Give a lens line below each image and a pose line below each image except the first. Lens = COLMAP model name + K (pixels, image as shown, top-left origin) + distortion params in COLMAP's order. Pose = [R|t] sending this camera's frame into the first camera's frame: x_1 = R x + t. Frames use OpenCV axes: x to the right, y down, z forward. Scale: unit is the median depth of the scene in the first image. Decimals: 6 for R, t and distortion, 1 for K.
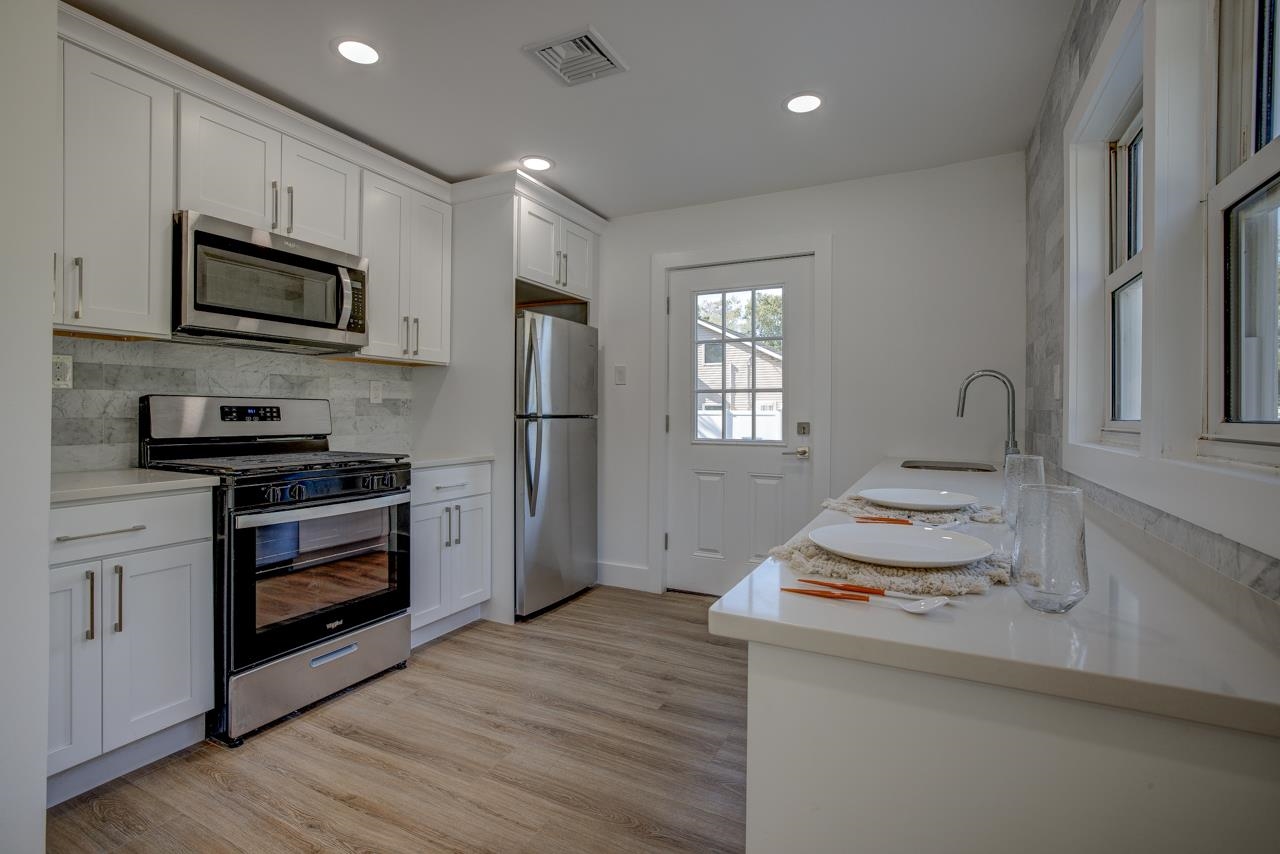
lens RADIAL K [[617.7, 0, 642.2], [0, 617.7, 409.1], [0, 0, 1]] dist [-0.057380, 0.043566]
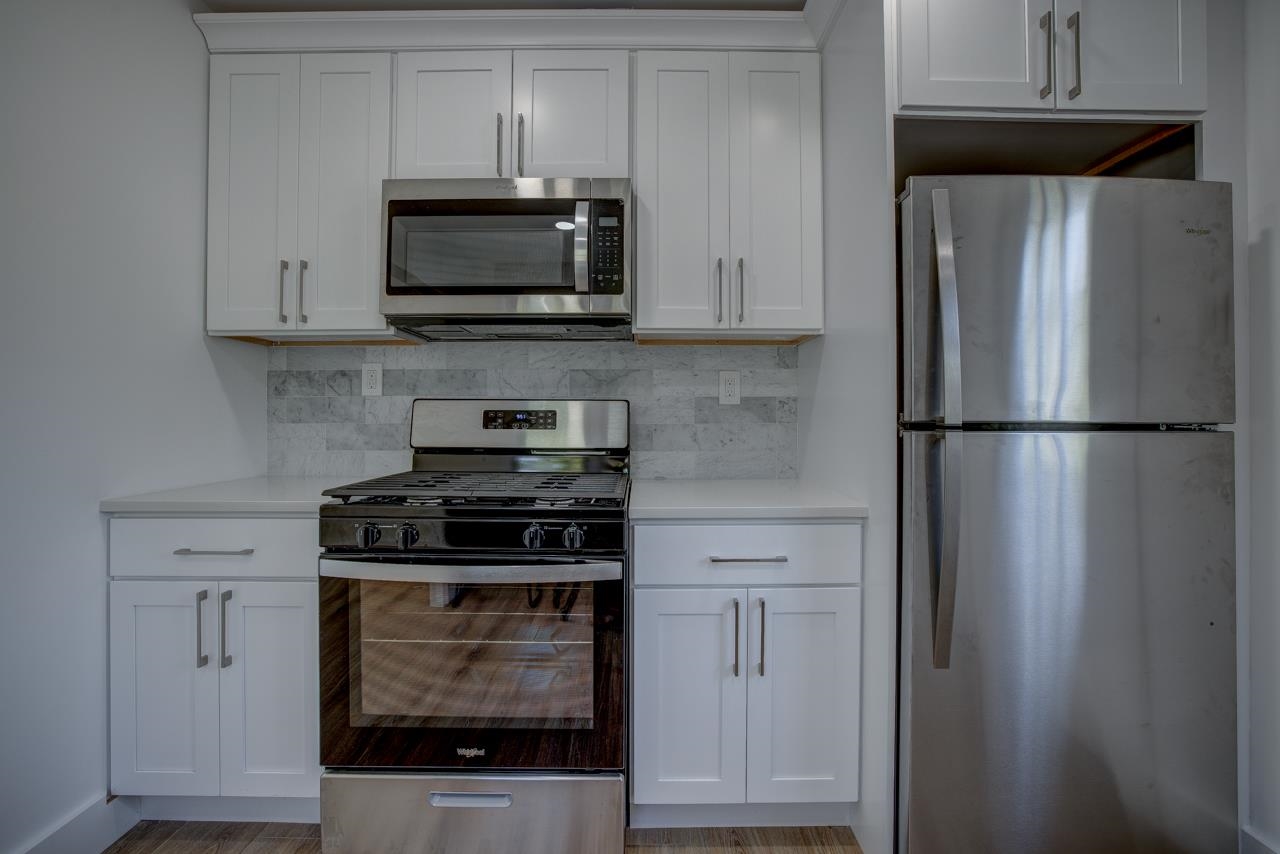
lens RADIAL K [[546.4, 0, 642.9], [0, 546.4, 414.5], [0, 0, 1]] dist [-0.050196, 0.018045]
pose [[0.449670, -0.010717, -0.893130, 0.063739], [0.005573, 0.999942, -0.009193, 0.007558], [0.893177, -0.000844, 0.449704, 0.769187]]
